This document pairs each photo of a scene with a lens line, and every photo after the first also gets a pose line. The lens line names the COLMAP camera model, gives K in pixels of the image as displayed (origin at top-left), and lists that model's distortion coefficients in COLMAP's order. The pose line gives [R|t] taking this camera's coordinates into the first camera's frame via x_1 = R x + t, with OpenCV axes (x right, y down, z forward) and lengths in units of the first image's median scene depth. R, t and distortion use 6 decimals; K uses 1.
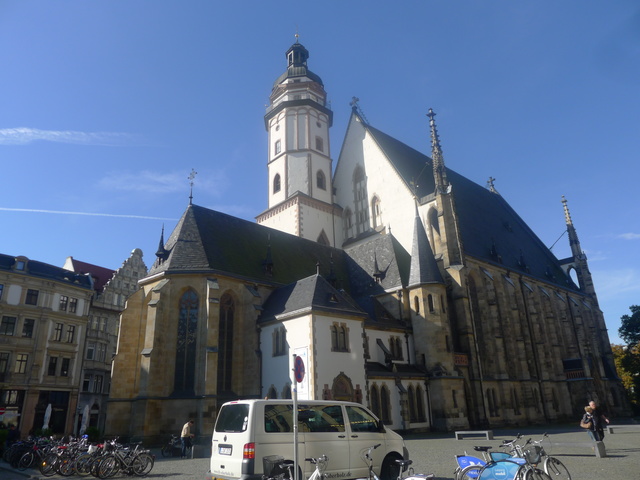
lens RADIAL K [[455.8, 0, 319.2], [0, 455.8, 240.2], [0, 0, 1]] dist [-0.044487, -0.005550]
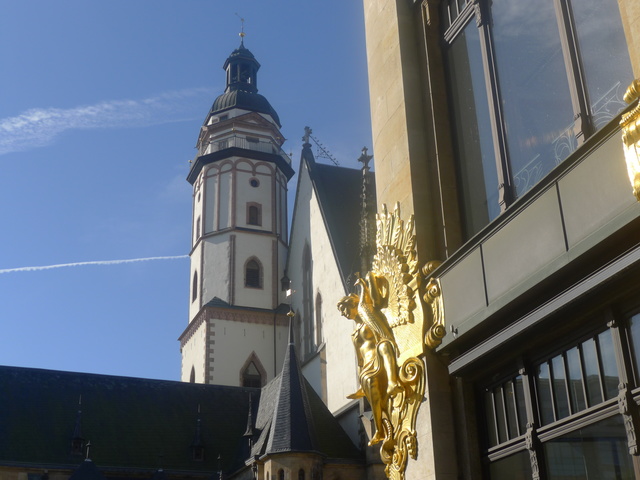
lens RADIAL K [[875.7, 0, 320.0], [0, 875.7, 240.0], [0, 0, 1]] dist [-0.025138, 0.000000]
pose [[0.936149, -0.139891, -0.322577, 0.493818], [0.120419, 0.989522, -0.079656, -0.068412], [0.330340, 0.035726, 0.943186, -0.133830]]
